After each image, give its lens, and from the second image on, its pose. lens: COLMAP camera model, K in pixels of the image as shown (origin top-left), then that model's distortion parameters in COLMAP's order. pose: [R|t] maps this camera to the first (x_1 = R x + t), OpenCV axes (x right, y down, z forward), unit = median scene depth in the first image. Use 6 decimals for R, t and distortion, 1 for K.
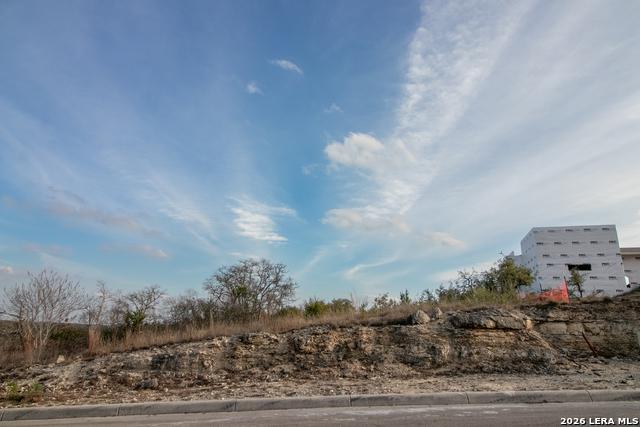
lens RADIAL K [[415.5, 0, 321.2], [0, 415.5, 233.8], [0, 0, 1]] dist [0.004457, 0.000386]
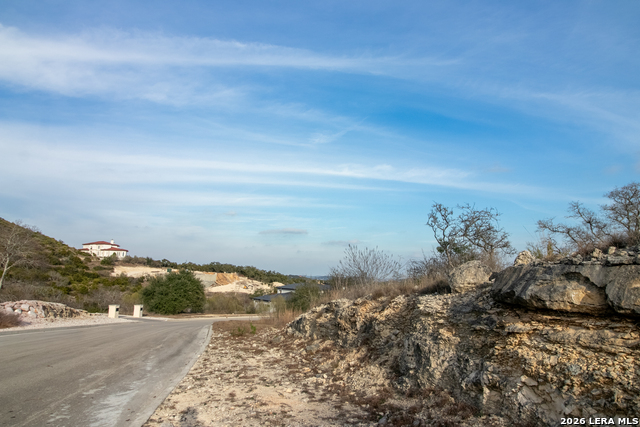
lens RADIAL K [[399.2, 0, 319.9], [0, 399.2, 197.3], [0, 0, 1]] dist [-0.000975, -0.000753]
pose [[0.192406, -0.210230, -0.958532, 0.672429], [0.193992, 0.965655, -0.172852, 0.173912], [0.961949, -0.152690, 0.226581, 0.825689]]
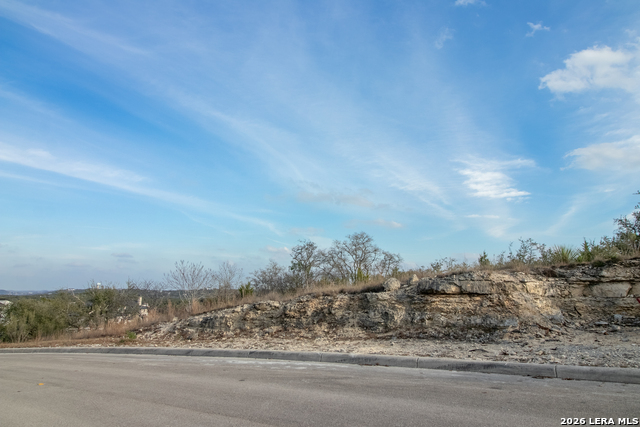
lens RADIAL K [[409.6, 0, 320.0], [0, 409.6, 213.5], [0, 0, 1]] dist [0.000891, -0.000896]
pose [[0.830662, -0.126733, -0.542162, 0.723091], [0.144521, 0.989453, -0.009864, 0.007113], [0.537694, -0.070160, 0.840216, 0.046892]]
